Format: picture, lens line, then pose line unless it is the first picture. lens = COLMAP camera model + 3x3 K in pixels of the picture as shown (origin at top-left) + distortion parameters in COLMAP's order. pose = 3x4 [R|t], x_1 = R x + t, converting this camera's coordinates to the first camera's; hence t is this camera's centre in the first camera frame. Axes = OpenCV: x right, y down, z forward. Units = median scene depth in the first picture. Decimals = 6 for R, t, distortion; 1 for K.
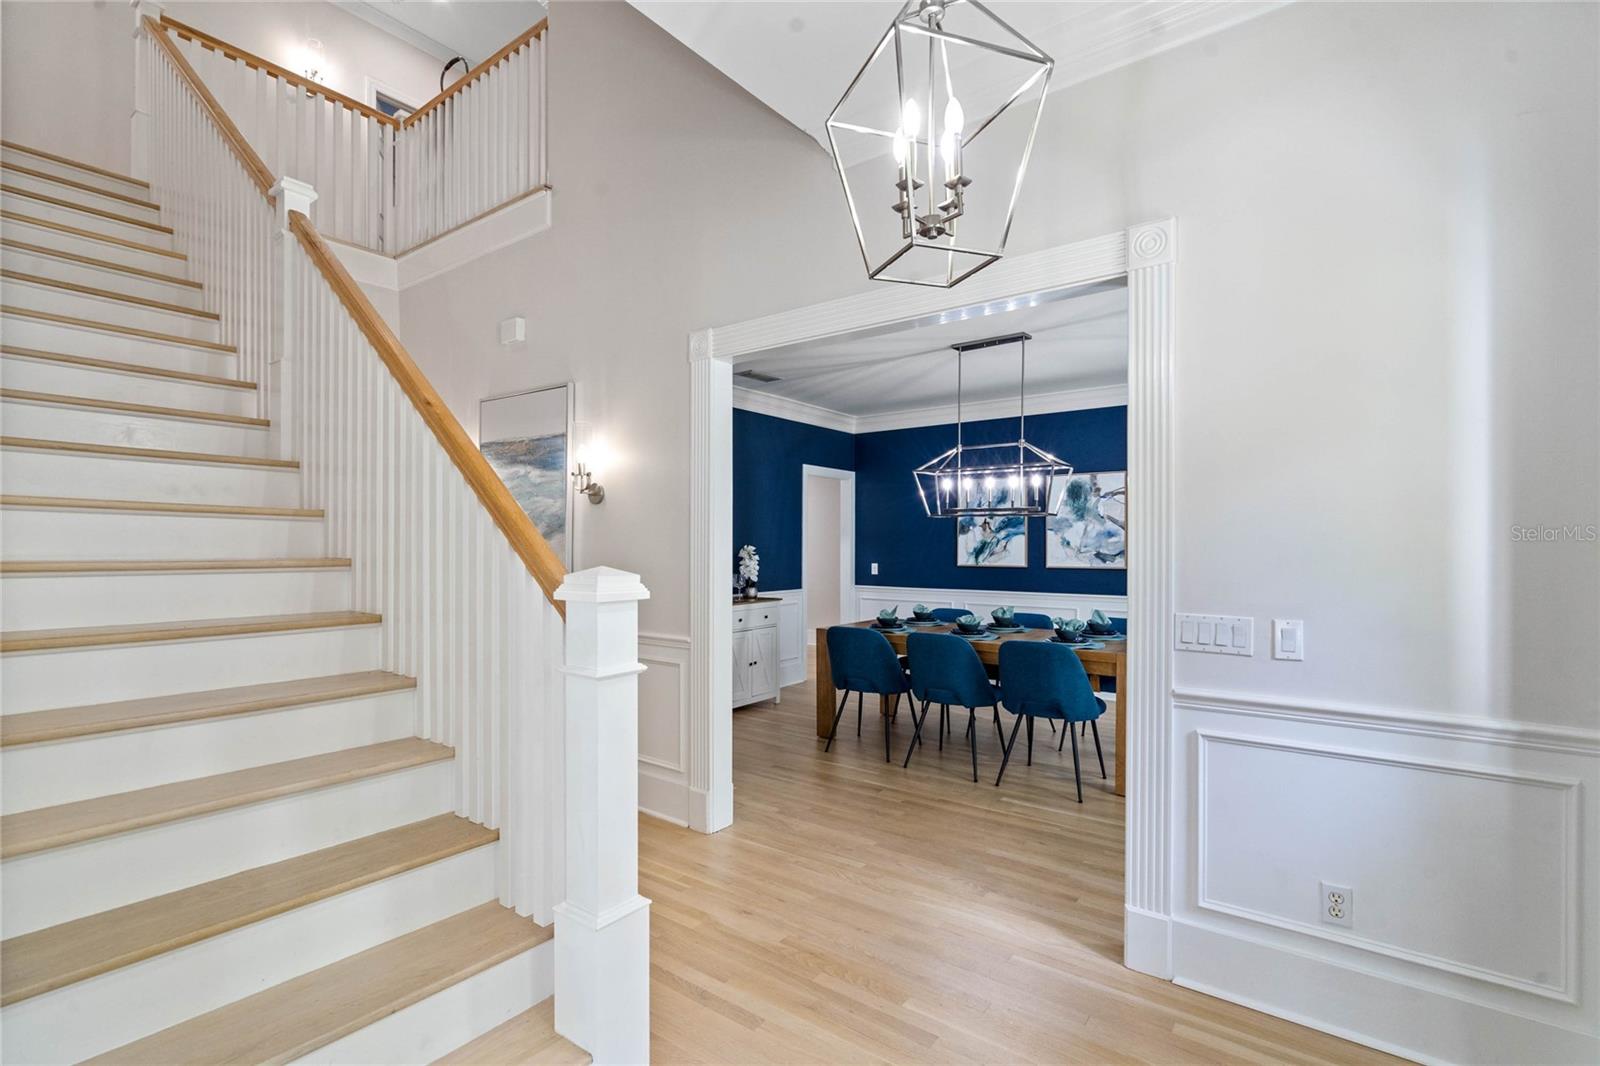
lens RADIAL K [[733.2, 0, 804.4], [0, 733.2, 535.8], [0, 0, 1]] dist [-0.004106, 0.001959]
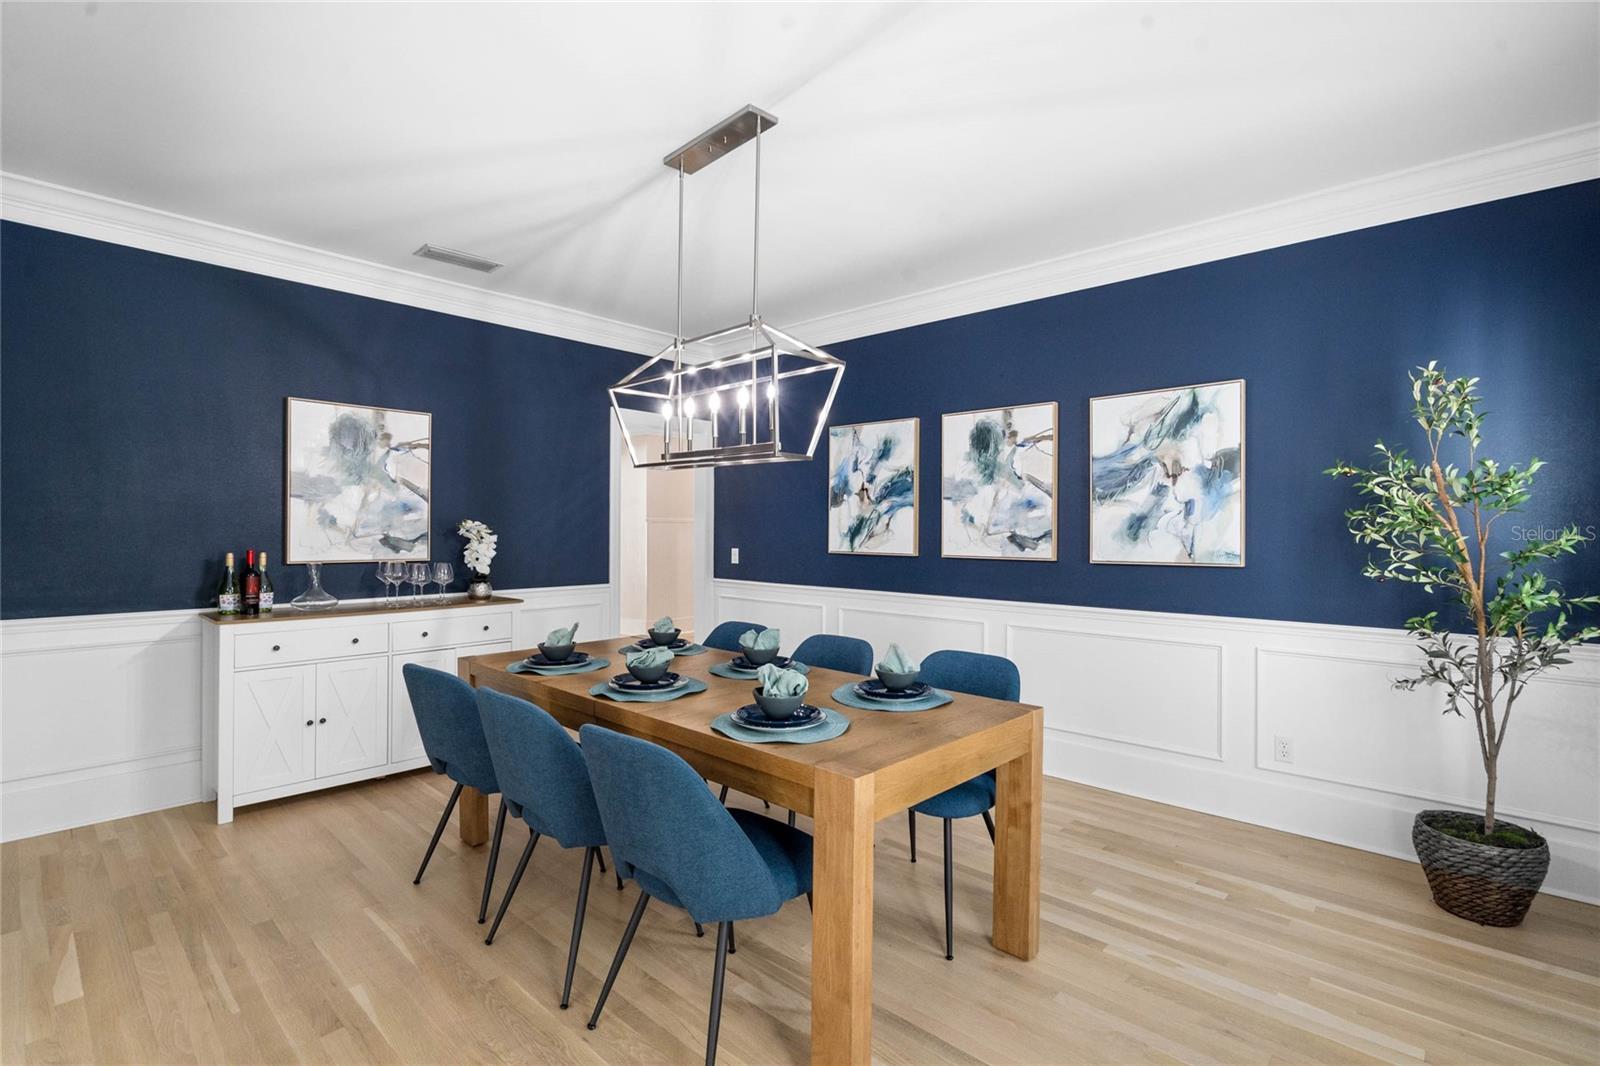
lens RADIAL K [[733.2, 0, 795.6], [0, 733.2, 537.2], [0, 0, 1]] dist [-0.004106, 0.001959]
pose [[0.994580, 0.005843, -0.103809, 0.273430], [-0.003143, 0.999653, 0.026149, 0.009442], [0.103926, -0.025681, 0.994253, 0.345617]]
